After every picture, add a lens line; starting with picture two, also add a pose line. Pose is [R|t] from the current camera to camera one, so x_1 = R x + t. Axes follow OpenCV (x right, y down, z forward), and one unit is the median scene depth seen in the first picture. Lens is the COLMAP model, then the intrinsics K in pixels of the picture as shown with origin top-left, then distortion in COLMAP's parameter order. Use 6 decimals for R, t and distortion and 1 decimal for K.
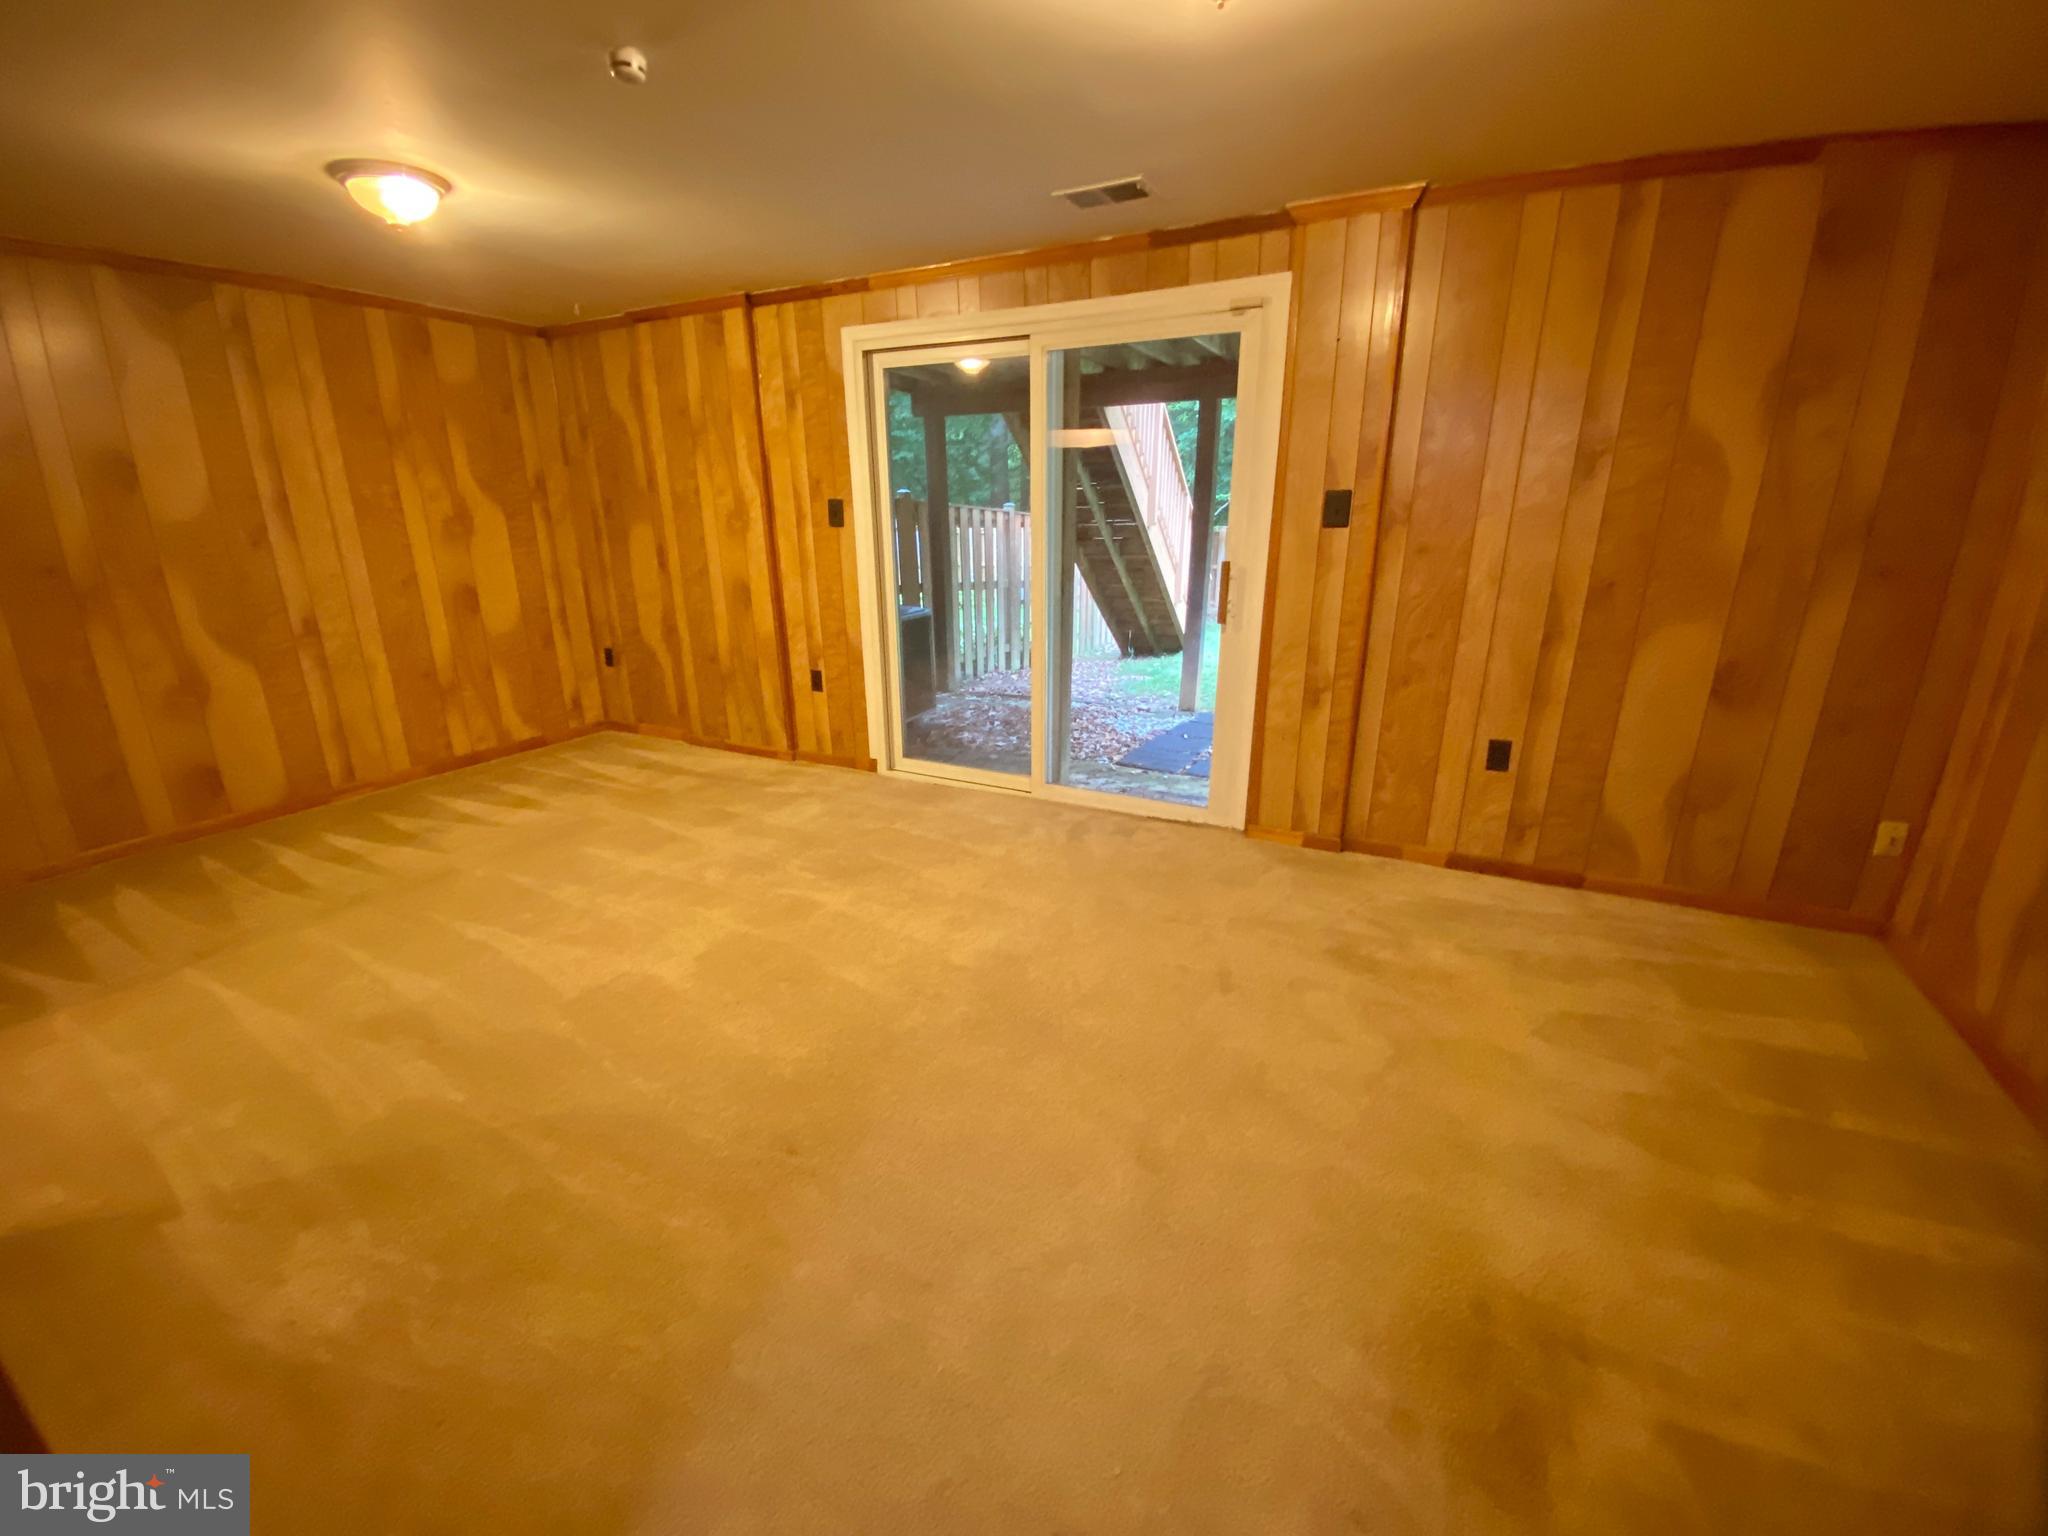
lens RADIAL K [[826.8, 0, 1028.4], [0, 826.8, 764.4], [0, 0, 1]] dist [0.054550, -0.044004]
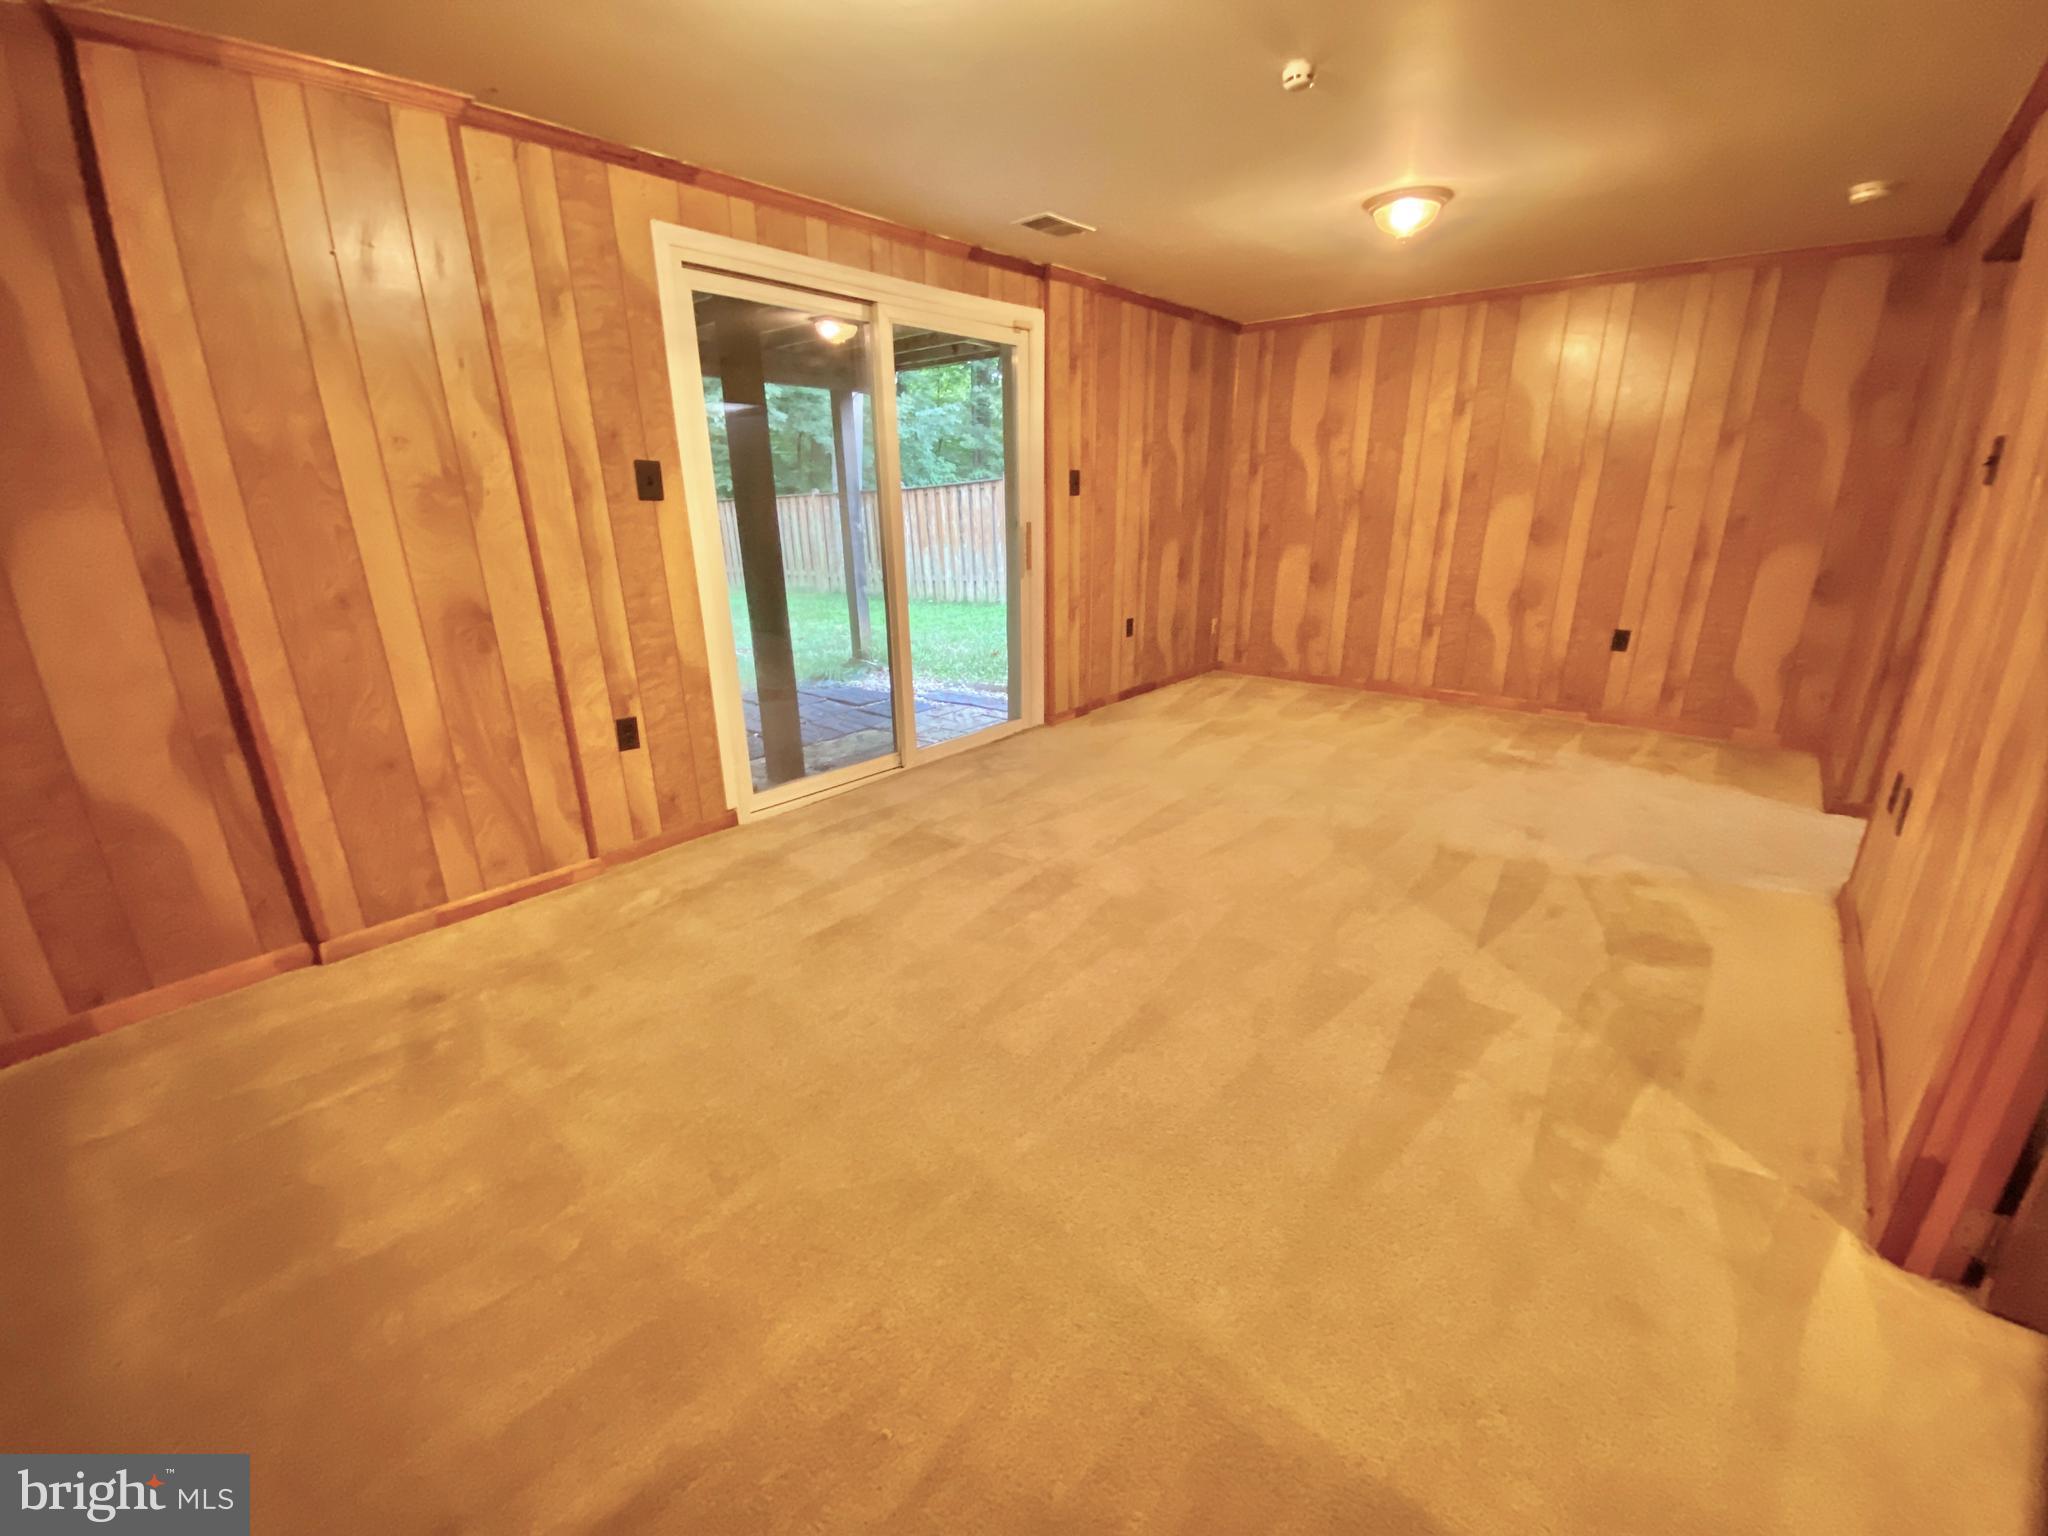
lens RADIAL K [[826.8, 0, 1028.4], [0, 826.8, 764.4], [0, 0, 1]] dist [0.054550, -0.044004]
pose [[0.241021, -0.299647, 0.923104, -0.997887], [0.292924, 0.929246, 0.225159, -0.167304], [-0.925259, 0.216131, 0.311742, 0.615796]]
